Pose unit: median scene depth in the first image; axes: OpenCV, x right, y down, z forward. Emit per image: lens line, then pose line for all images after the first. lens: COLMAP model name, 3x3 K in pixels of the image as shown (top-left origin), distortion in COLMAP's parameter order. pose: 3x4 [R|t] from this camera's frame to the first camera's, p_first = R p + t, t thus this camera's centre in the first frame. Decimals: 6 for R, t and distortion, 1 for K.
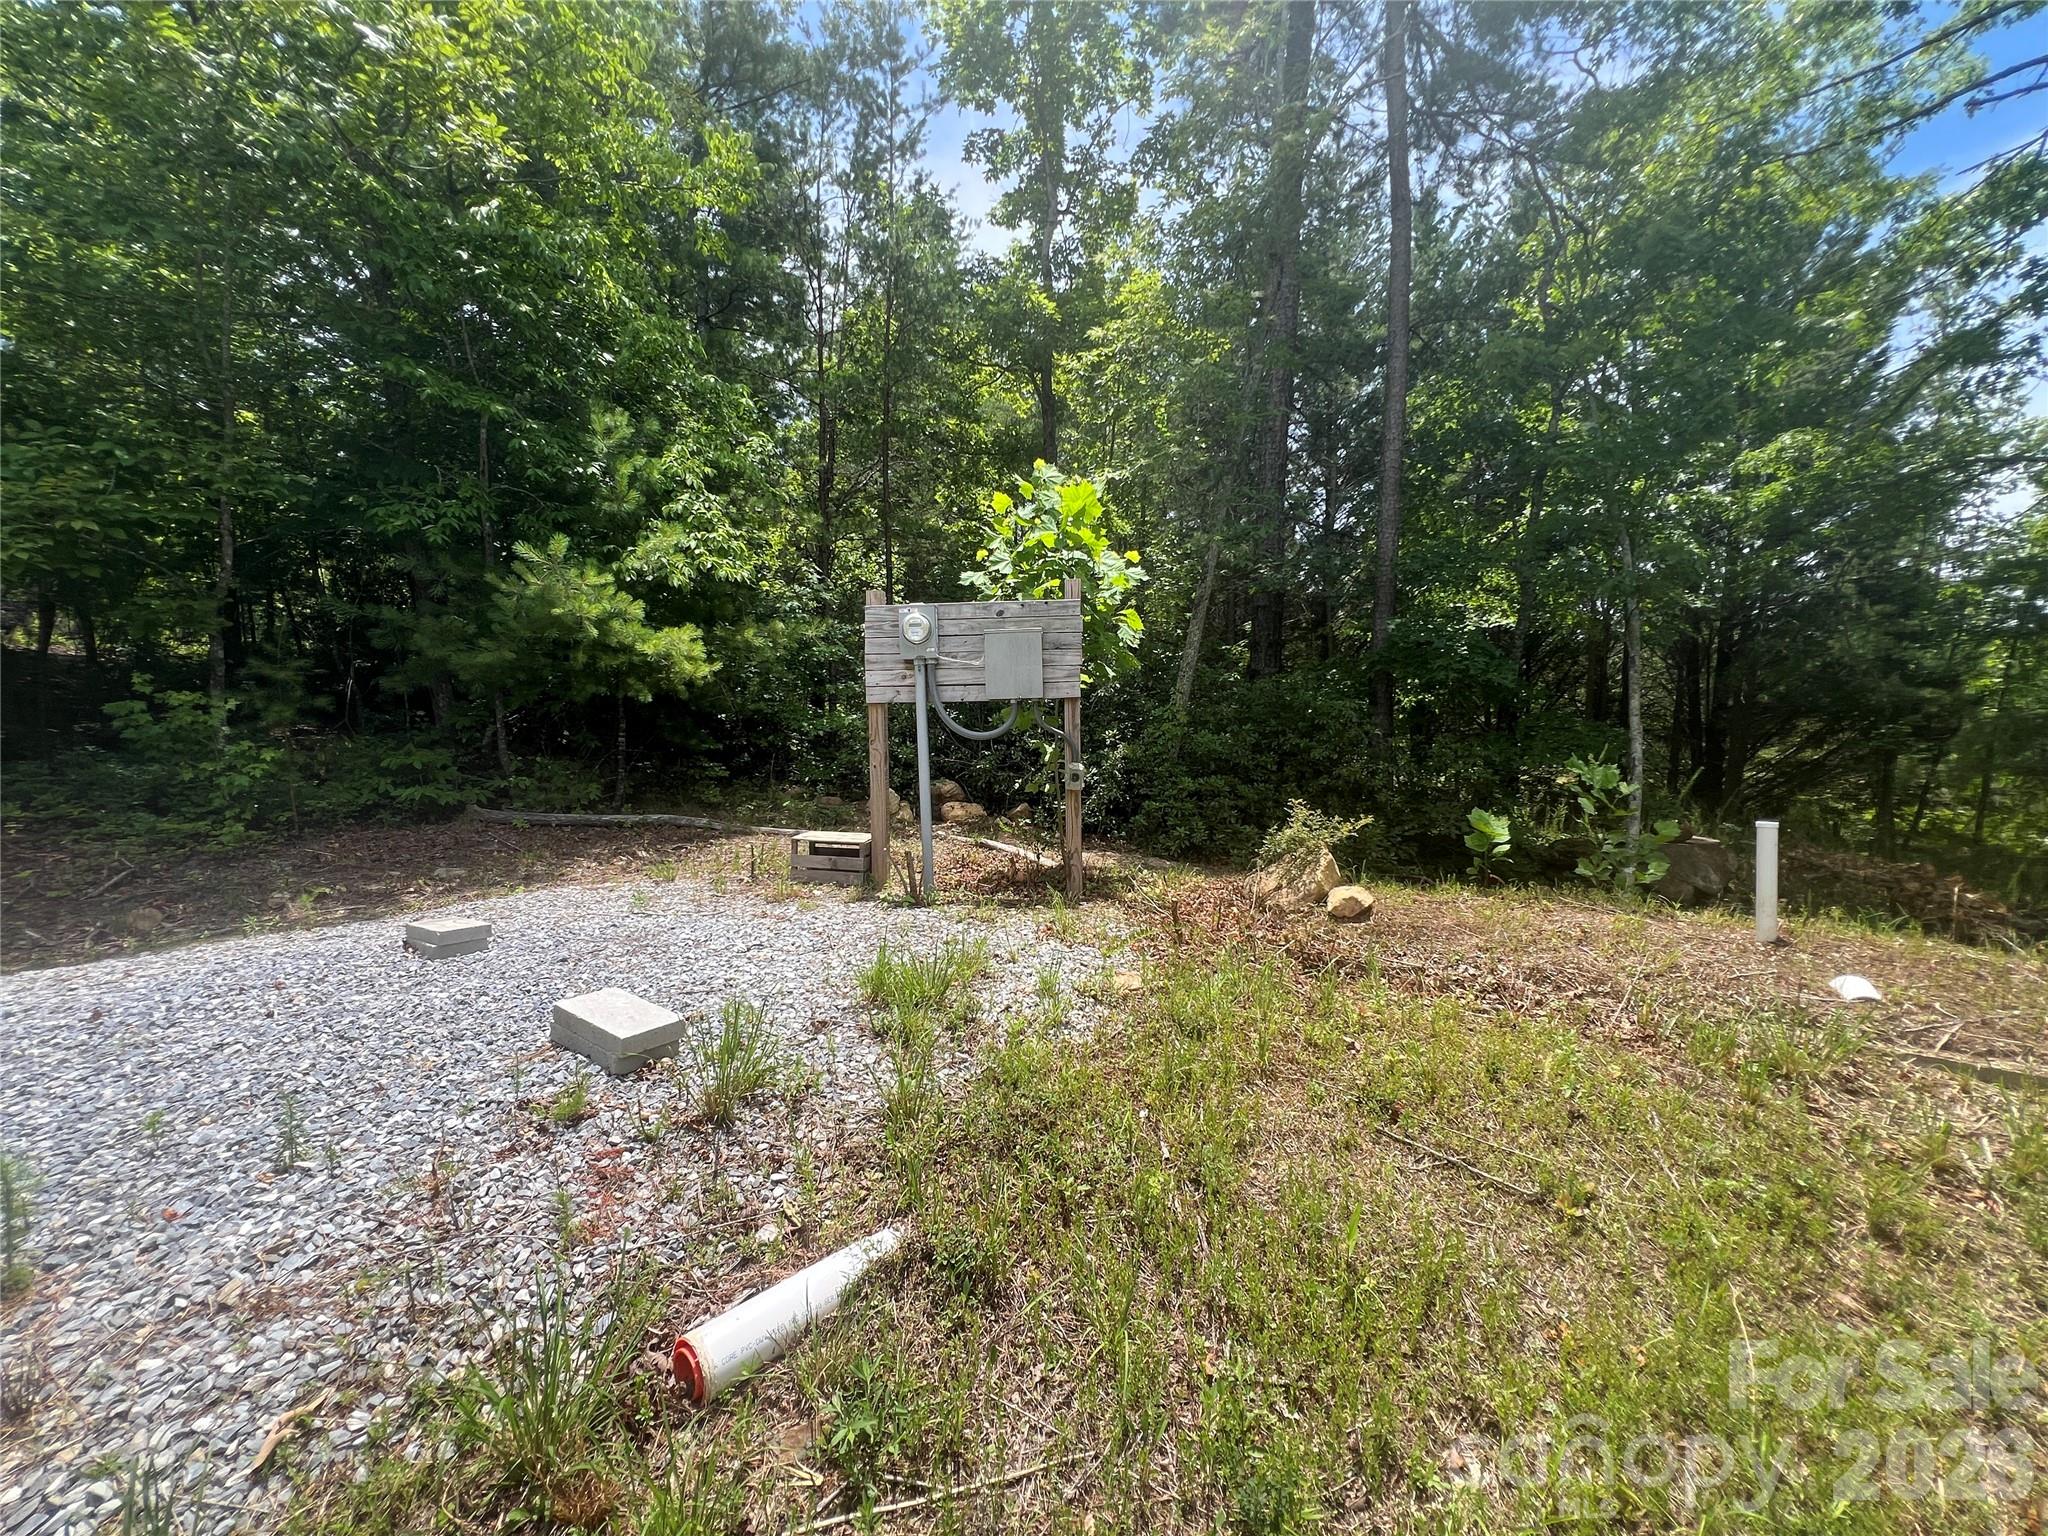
lens RADIAL K [[827.2, 0, 1017.6], [0, 827.2, 762.4], [0, 0, 1]] dist [-0.000467, 0.000141]
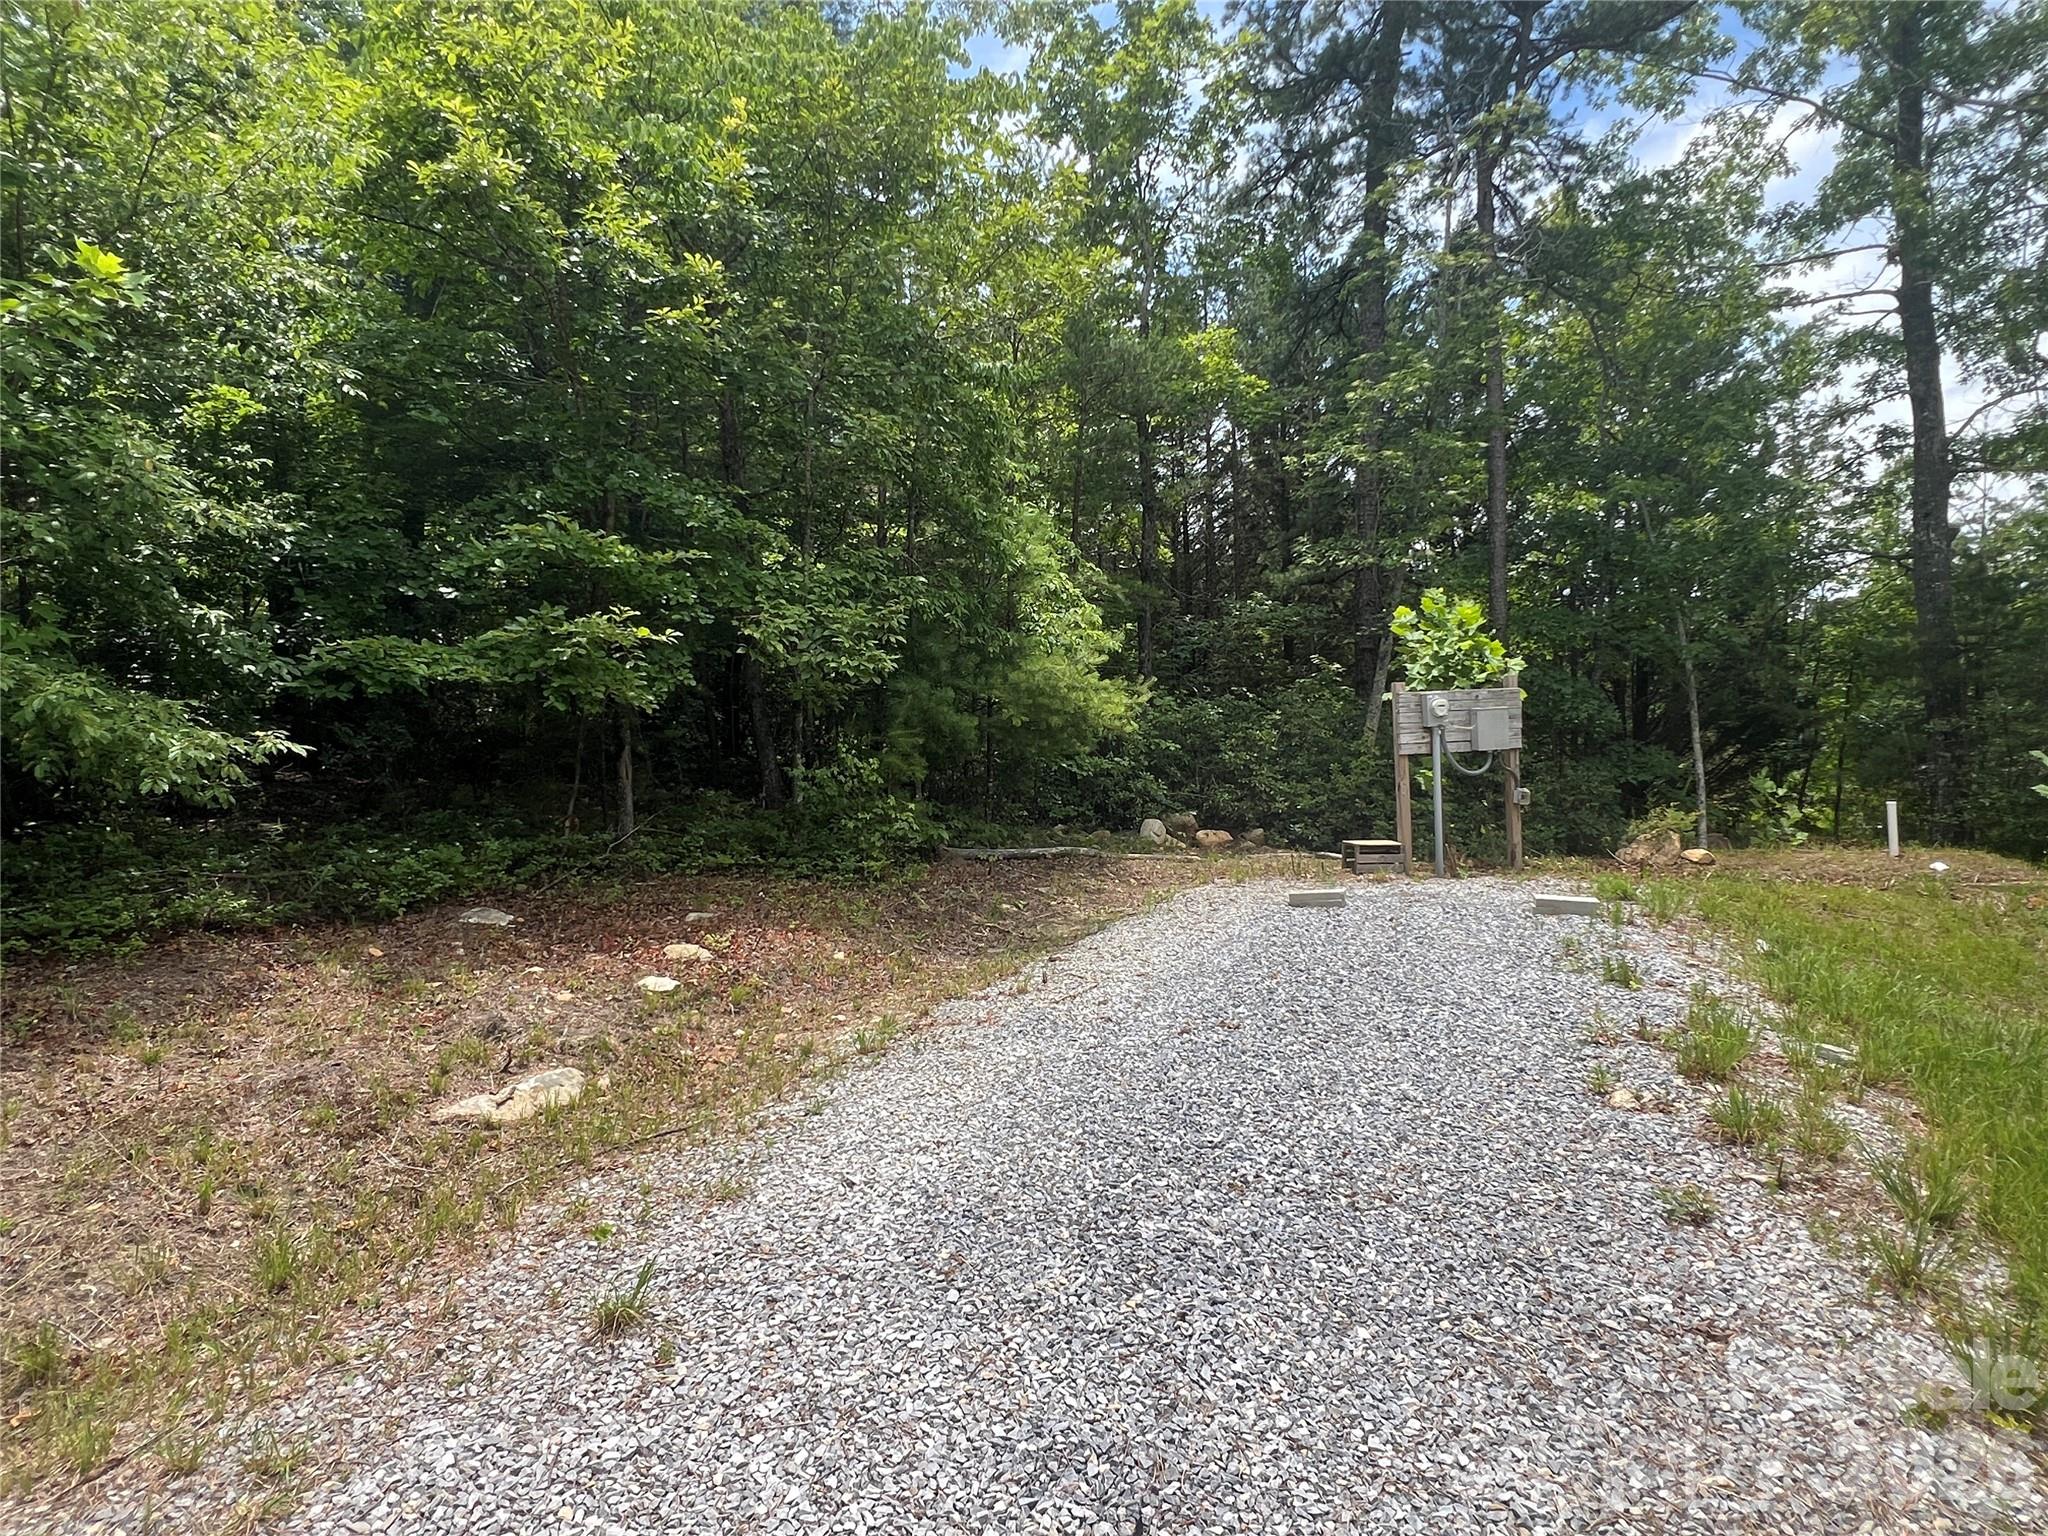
lens RADIAL K [[1151.9, 0, 1003.8], [0, 1151.9, 767.7], [0, 0, 1]] dist [-0.000572, -0.001334]
pose [[0.958966, -0.028855, 0.282048, -1.338615], [0.036292, 0.999117, -0.021180, -0.025146], [-0.281188, 0.030547, 0.959167, -0.772465]]
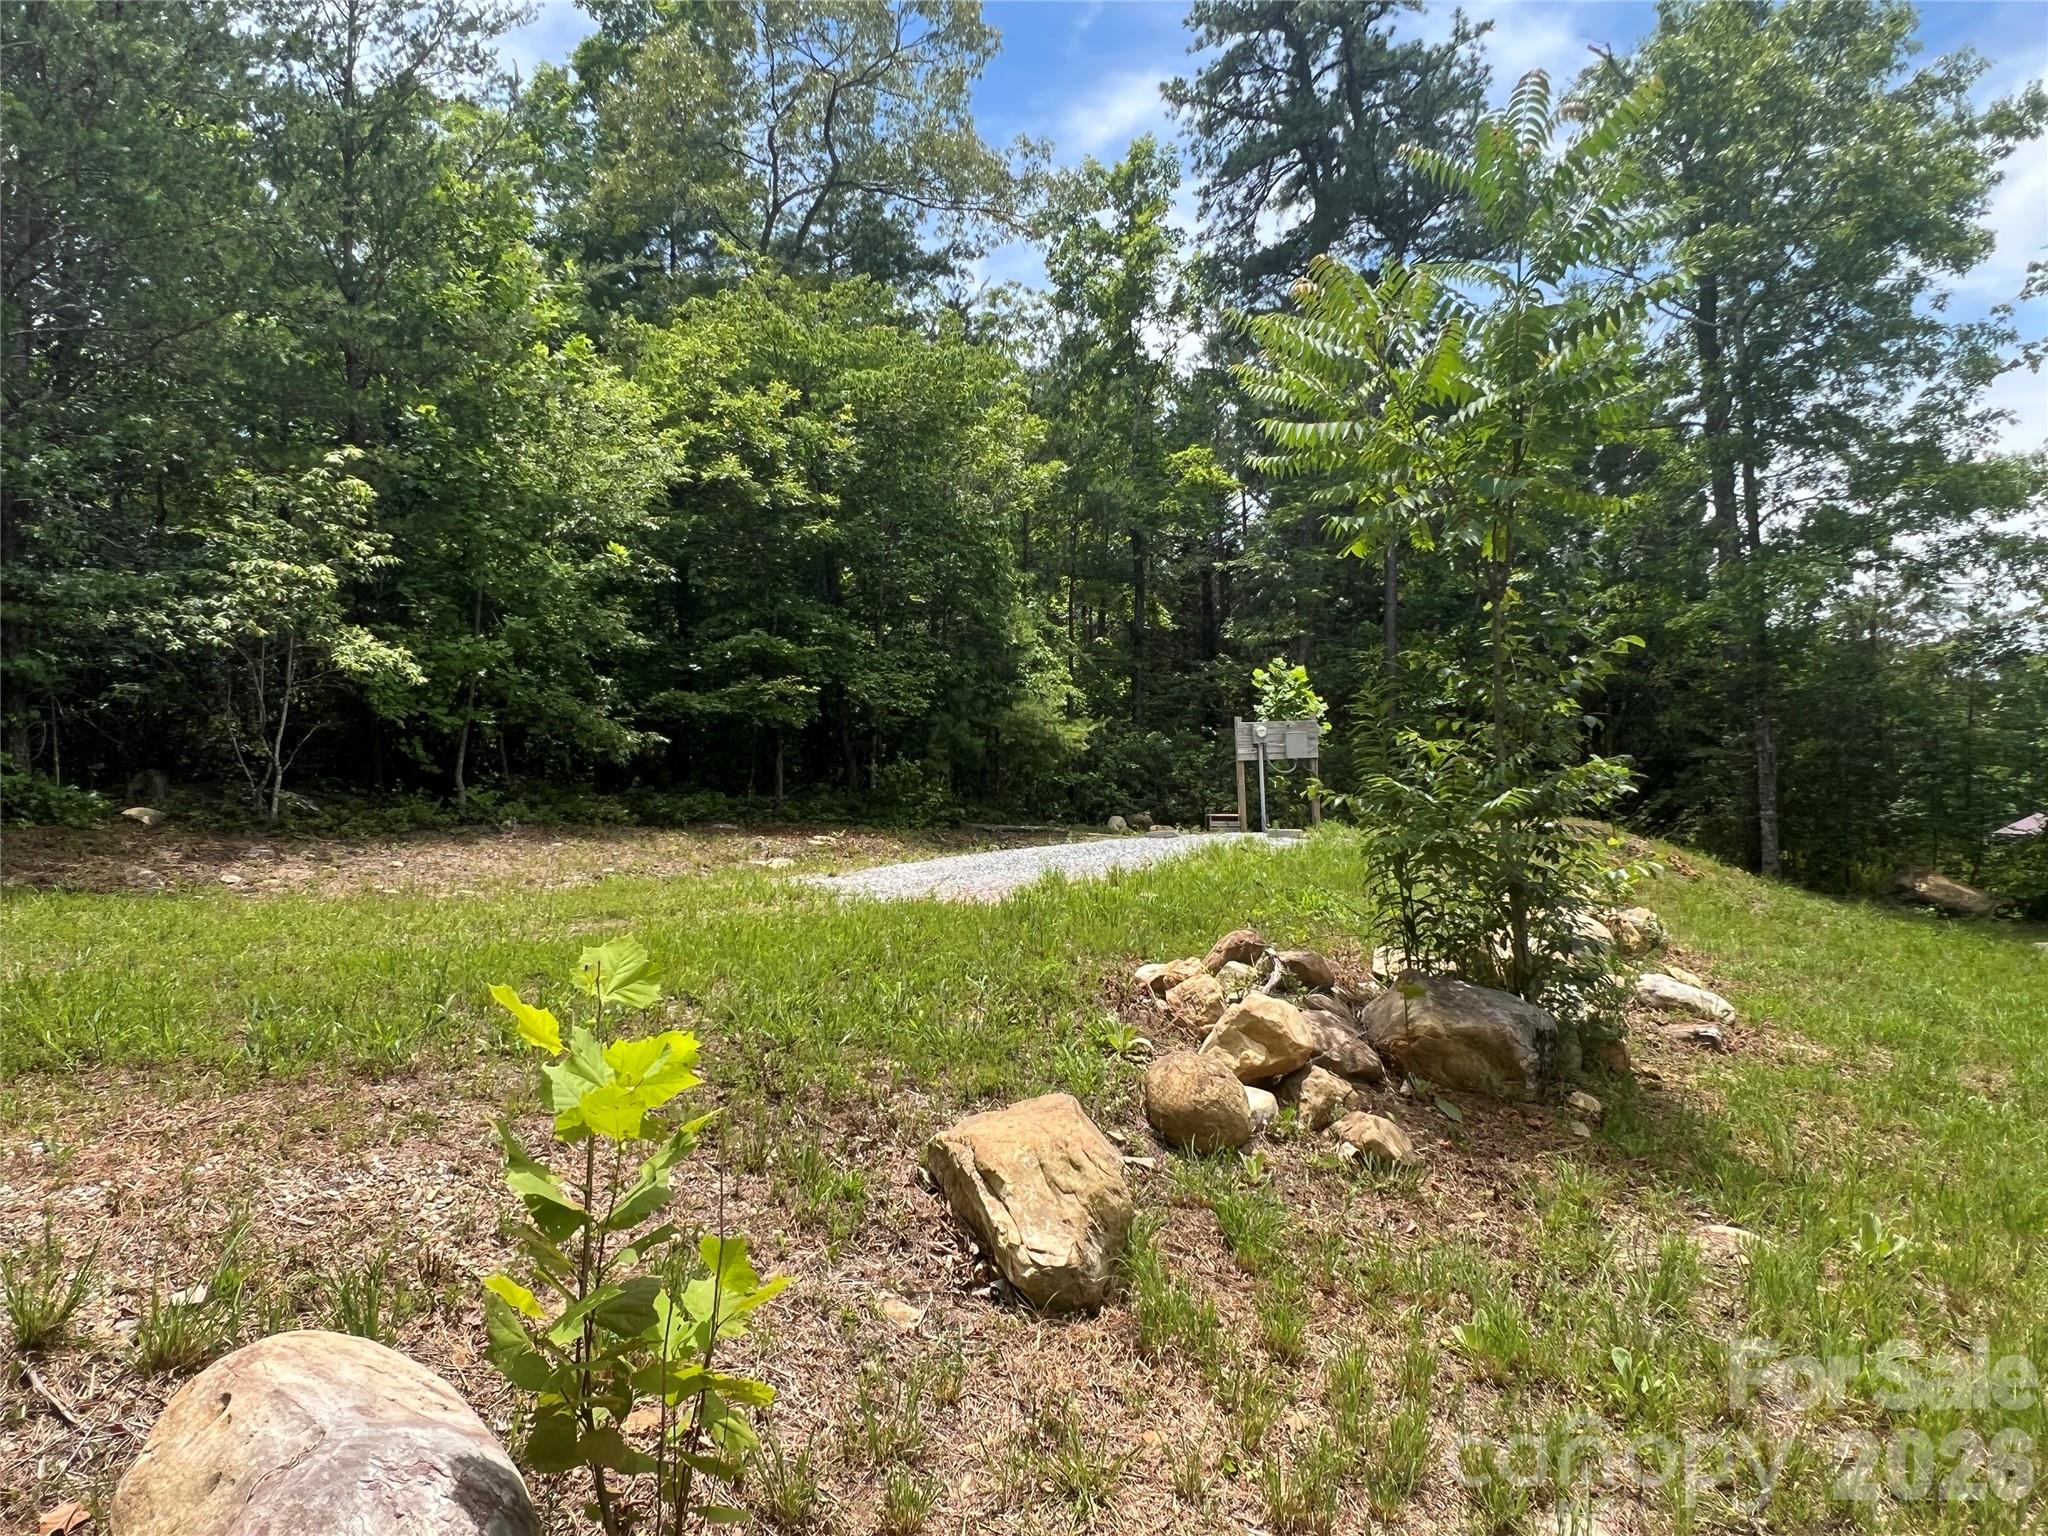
lens RADIAL K [[1351.8, 0, 981.5], [0, 1351.8, 766.1], [0, 0, 1]] dist [-0.000561, 0.000699]
pose [[0.979683, -0.011128, 0.200243, -1.584473], [0.027265, 0.996579, -0.078013, 0.219523], [-0.198690, 0.081888, 0.976635, -2.569190]]
